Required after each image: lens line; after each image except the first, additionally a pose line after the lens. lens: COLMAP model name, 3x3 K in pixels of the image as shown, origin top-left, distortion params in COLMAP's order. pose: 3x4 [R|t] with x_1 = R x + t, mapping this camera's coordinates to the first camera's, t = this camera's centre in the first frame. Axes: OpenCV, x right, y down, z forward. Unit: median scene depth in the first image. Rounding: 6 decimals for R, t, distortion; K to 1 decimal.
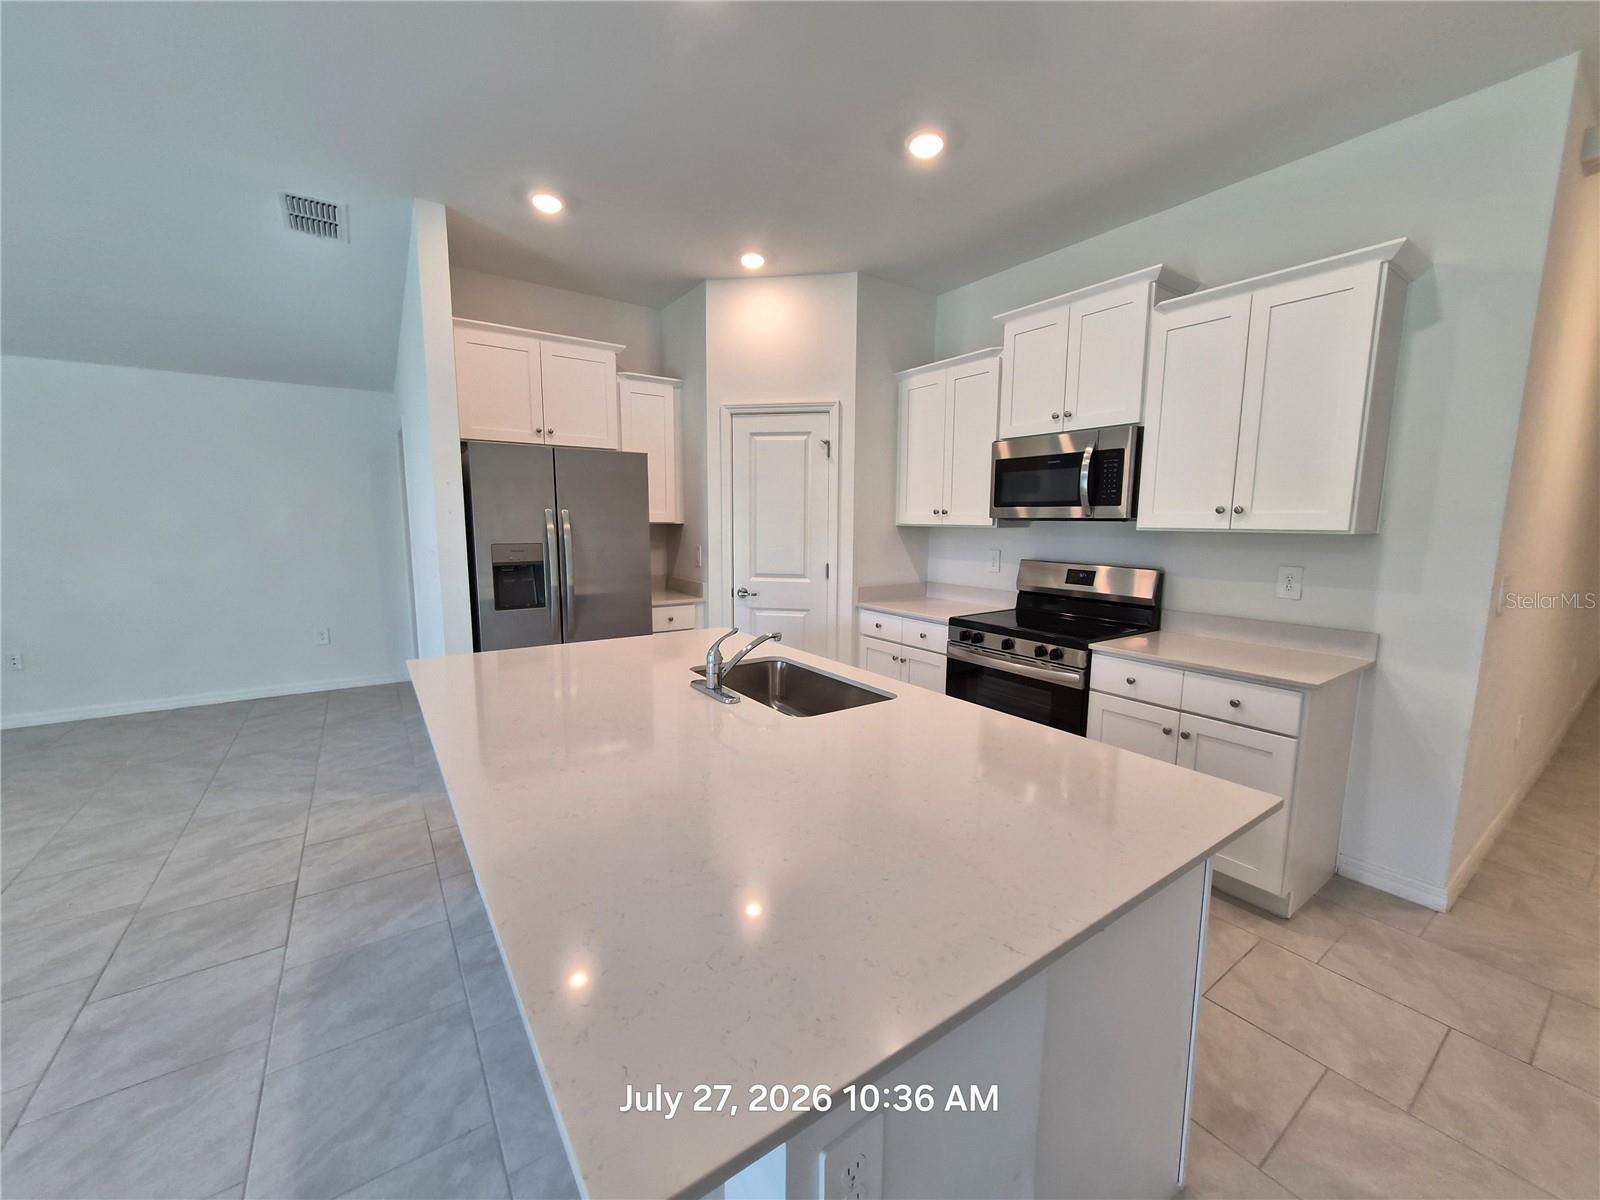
lens RADIAL K [[628.7, 0, 799.4], [0, 628.7, 599.9], [0, 0, 1]] dist [0.001613, 0.000840]
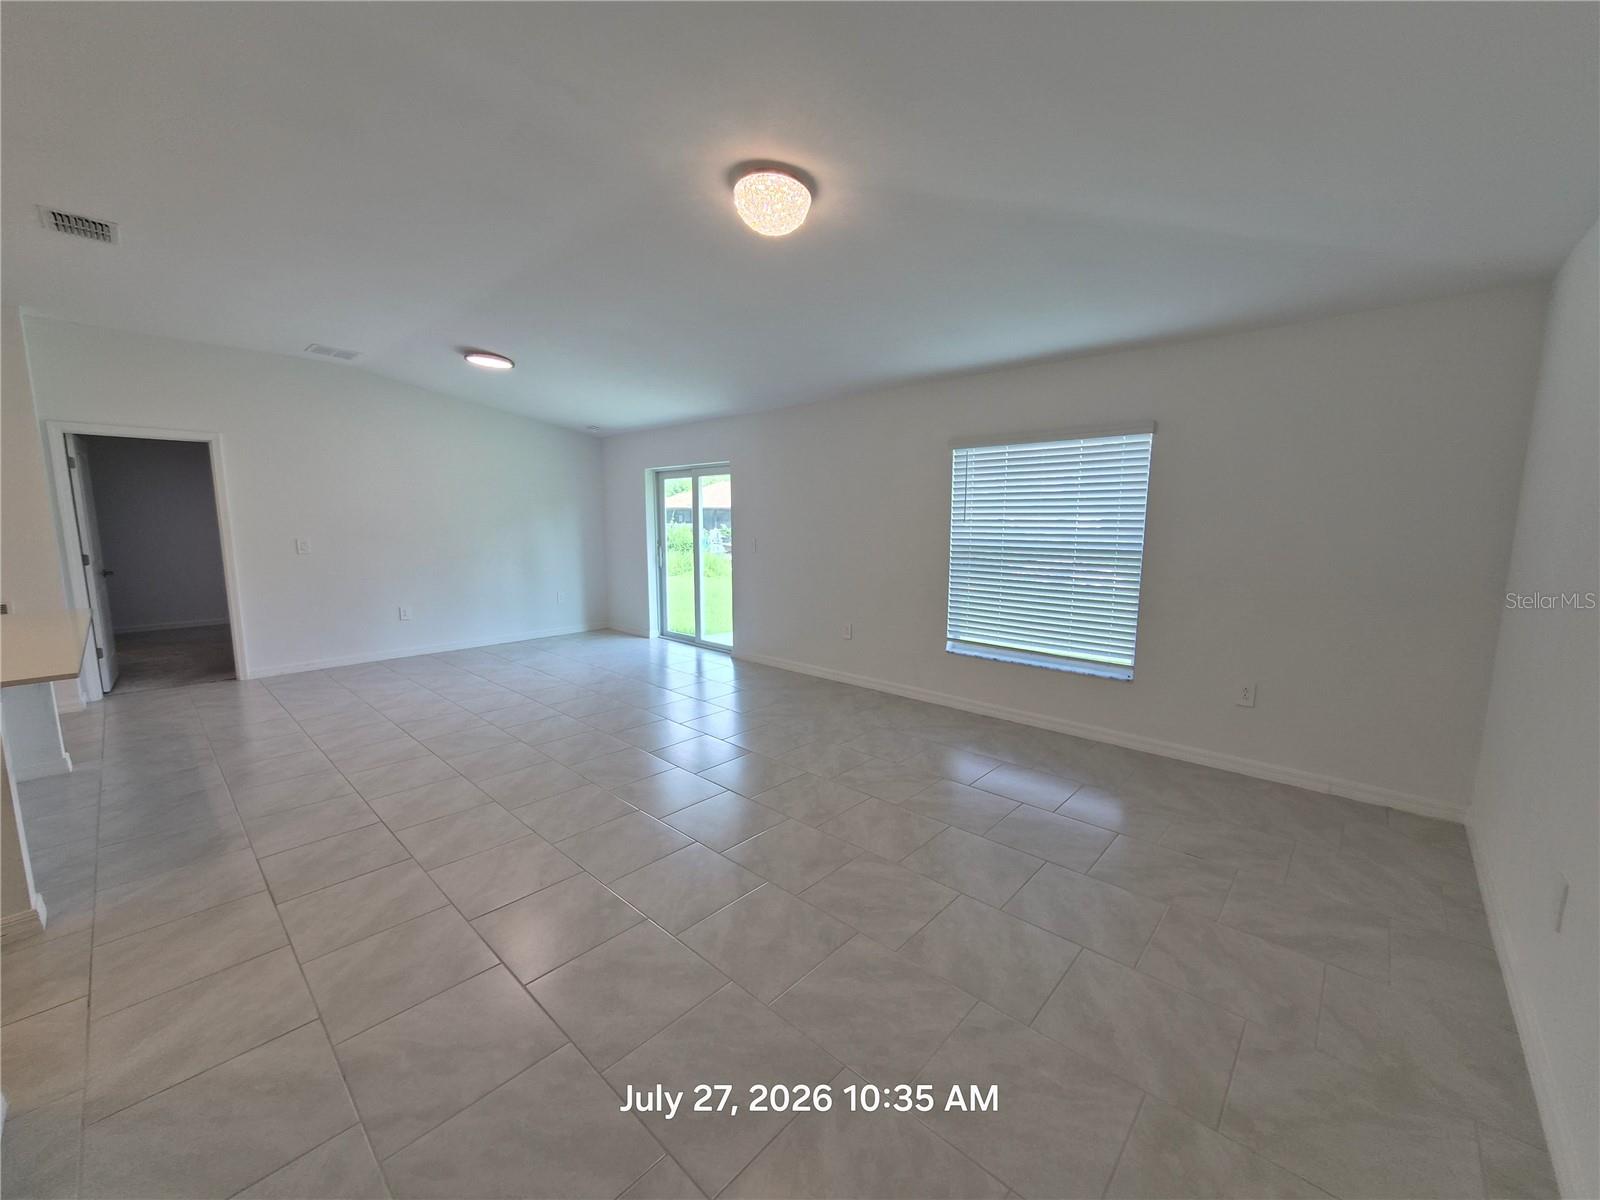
lens RADIAL K [[628.7, 0, 793.3], [0, 628.7, 597.7], [0, 0, 1]] dist [0.001613, 0.000840]
pose [[-0.978195, 0.021471, -0.206578, -1.103103], [-0.031458, 0.967849, 0.249557, -0.213588], [0.205294, 0.250614, -0.946069, 1.559678]]
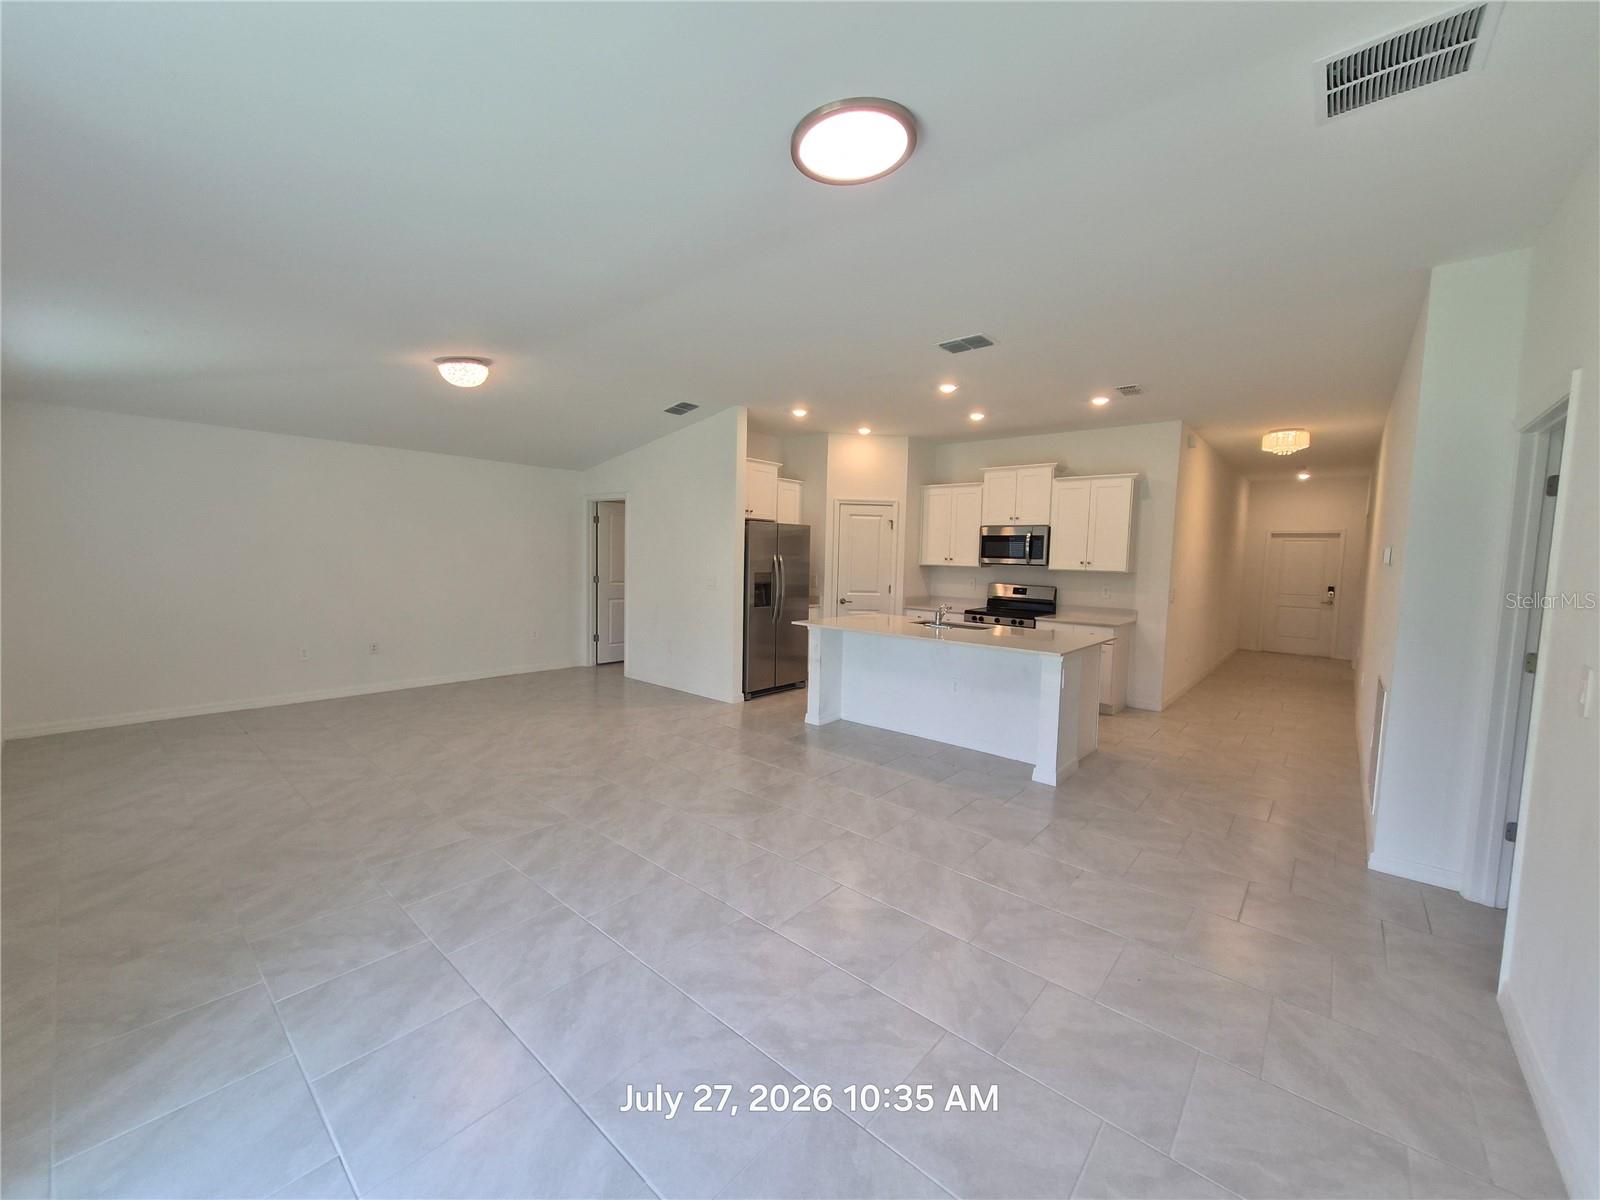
lens RADIAL K [[628.7, 0, 797.9], [0, 628.7, 599.6], [0, 0, 1]] dist [0.001613, 0.000840]
pose [[0.969197, 0.000388, 0.246288, -0.871535], [0.012169, 0.998702, -0.049464, 0.096237], [-0.245987, 0.050938, 0.967934, -0.951118]]
